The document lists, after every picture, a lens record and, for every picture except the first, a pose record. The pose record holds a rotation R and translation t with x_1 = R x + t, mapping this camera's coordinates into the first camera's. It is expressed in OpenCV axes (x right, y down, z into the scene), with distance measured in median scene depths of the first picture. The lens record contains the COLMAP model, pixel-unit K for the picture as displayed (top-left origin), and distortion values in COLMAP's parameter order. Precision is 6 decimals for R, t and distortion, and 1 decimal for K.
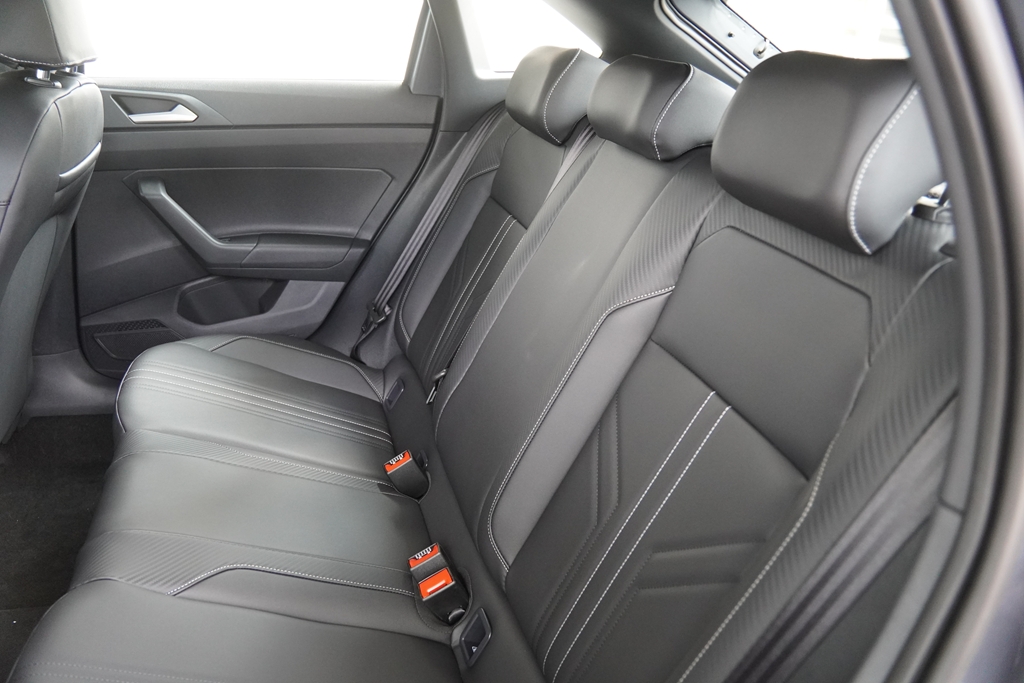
lens RADIAL K [[769.2, 0, 517.8], [0, 769.2, 341.0], [0, 0, 1]] dist [-0.125635, 0.072647]
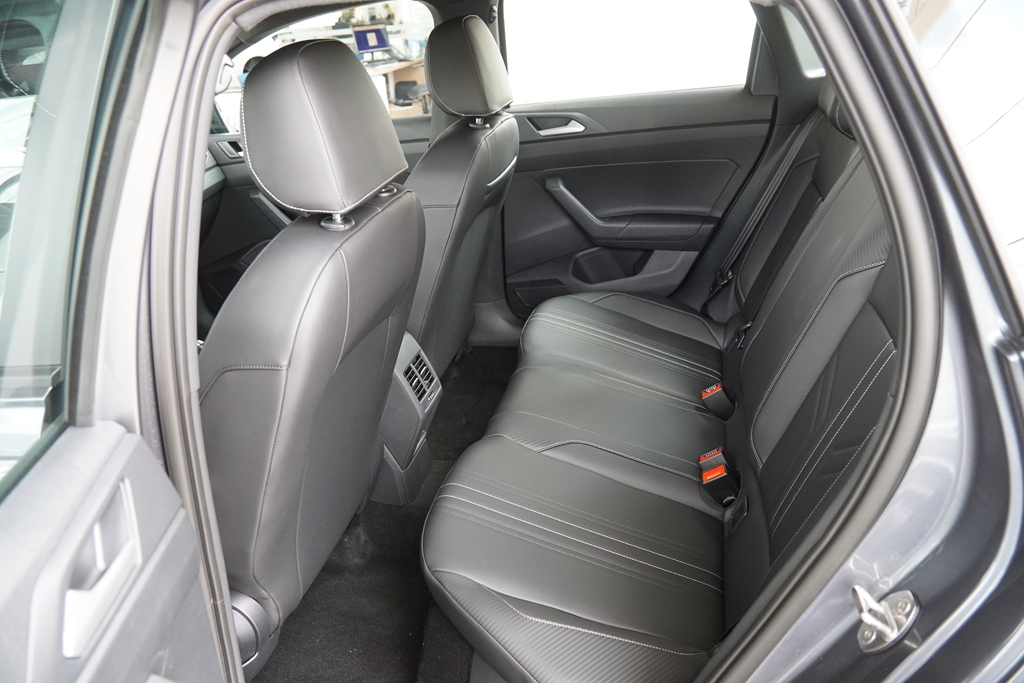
lens RADIAL K [[769.2, 0, 513.6], [0, 769.2, 337.4], [0, 0, 1]] dist [-0.125635, 0.072647]
pose [[0.852711, 0.054208, -0.519563, 0.185843], [-0.032665, 0.998188, 0.050535, 0.009535], [0.521361, -0.026120, 0.852937, -0.235543]]
